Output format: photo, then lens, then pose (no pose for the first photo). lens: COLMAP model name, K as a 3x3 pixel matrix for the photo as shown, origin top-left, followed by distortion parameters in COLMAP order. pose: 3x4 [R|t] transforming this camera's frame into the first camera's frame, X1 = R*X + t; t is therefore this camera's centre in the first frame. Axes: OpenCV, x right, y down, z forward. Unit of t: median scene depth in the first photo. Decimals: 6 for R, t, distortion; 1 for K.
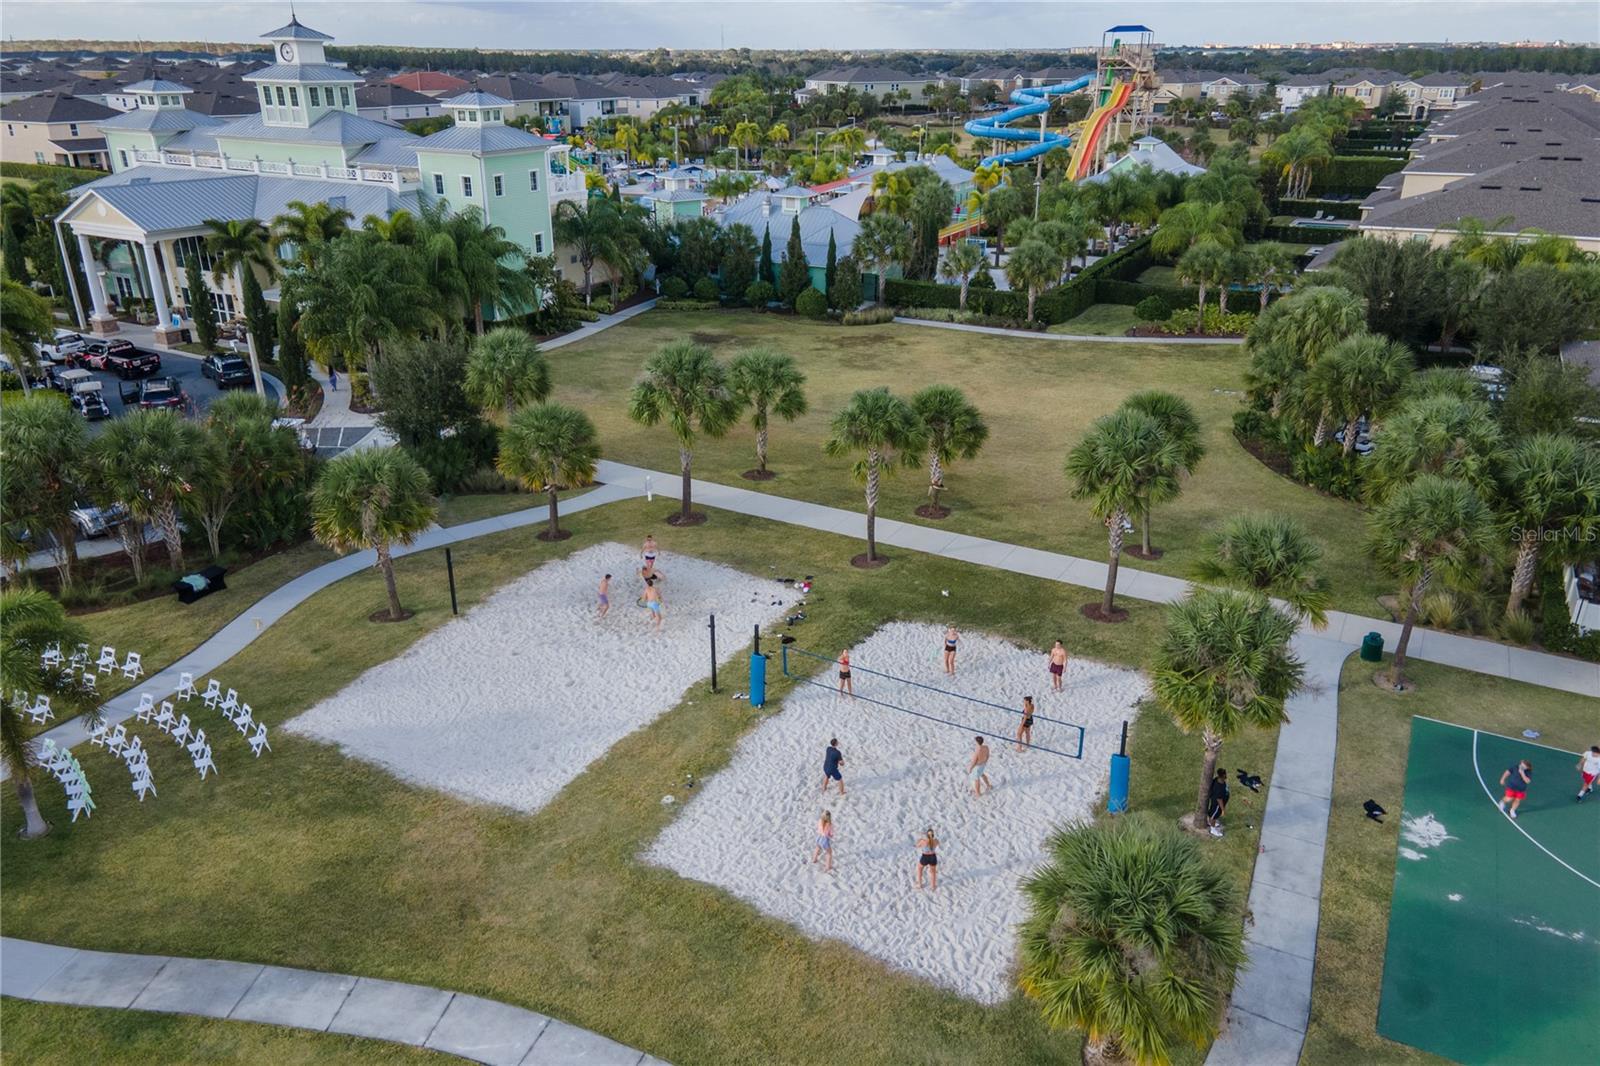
lens RADIAL K [[1154.5, 0, 789.1], [0, 1154.5, 538.6], [0, 0, 1]] dist [0.021491, 0.042304]
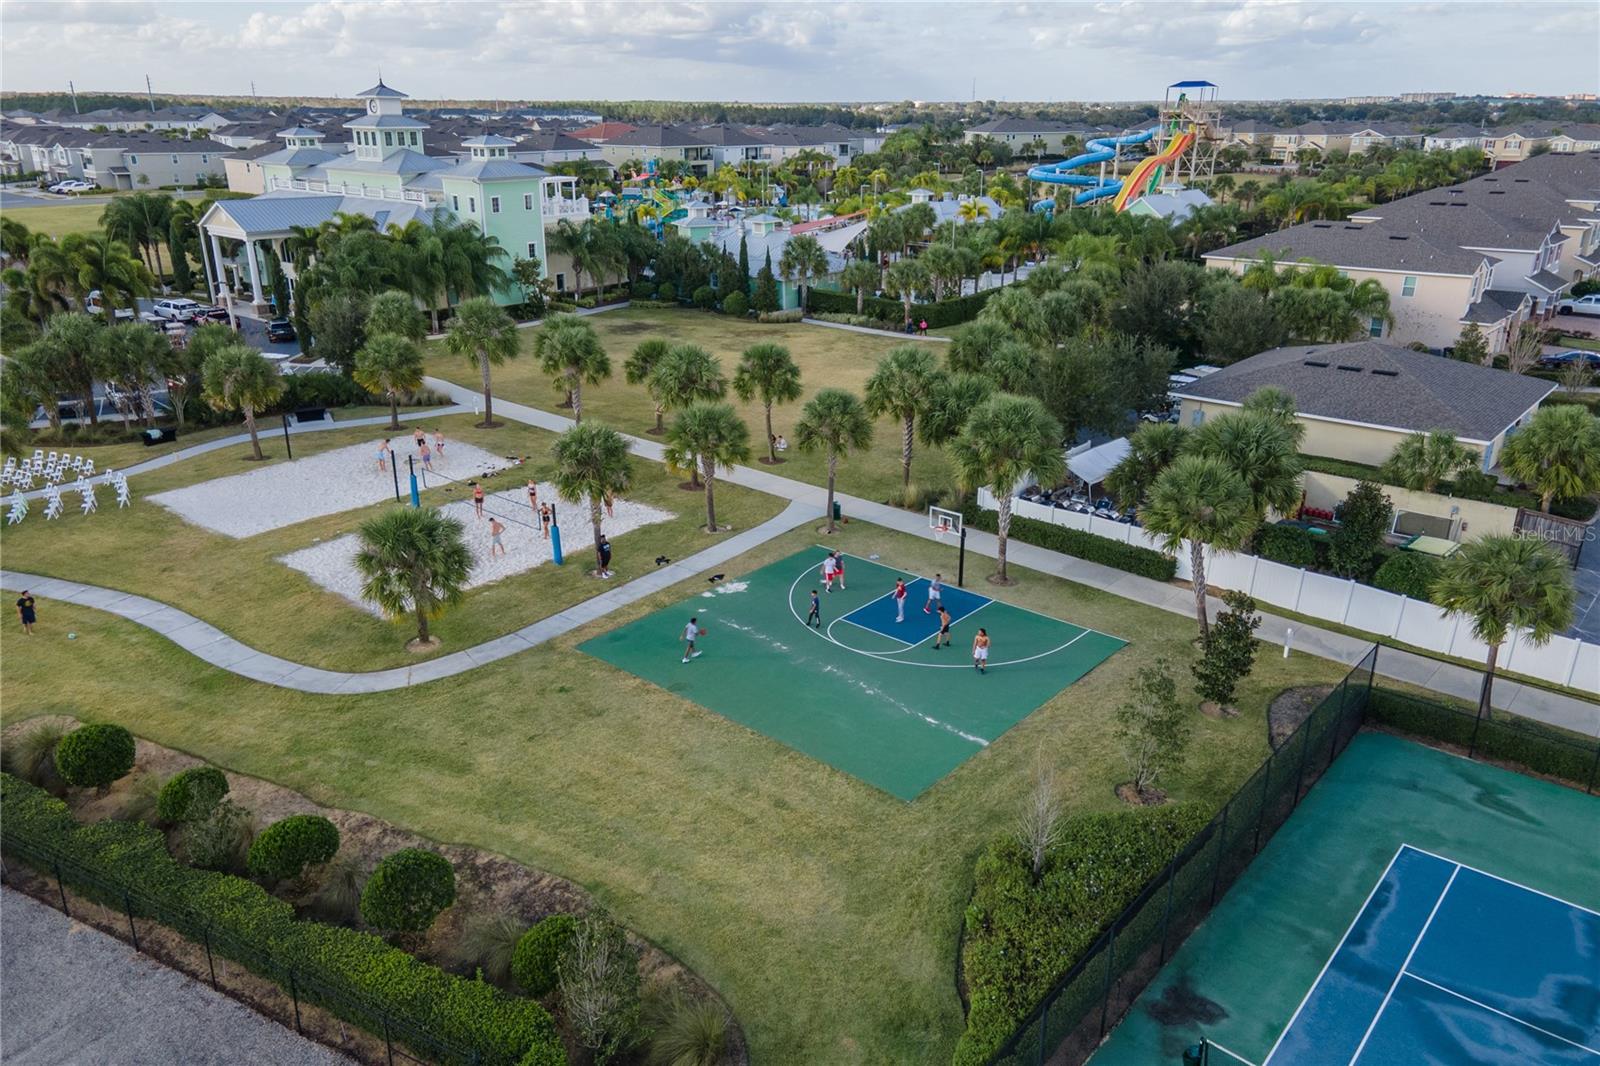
lens RADIAL K [[1154.5, 0, 792.6], [0, 1154.5, 535.6], [0, 0, 1]] dist [0.021491, 0.042304]
pose [[0.978978, 0.072593, -0.190609, 0.345878], [-0.080395, 0.996200, -0.033513, 0.084347], [0.187452, 0.048132, 0.981094, -0.205610]]
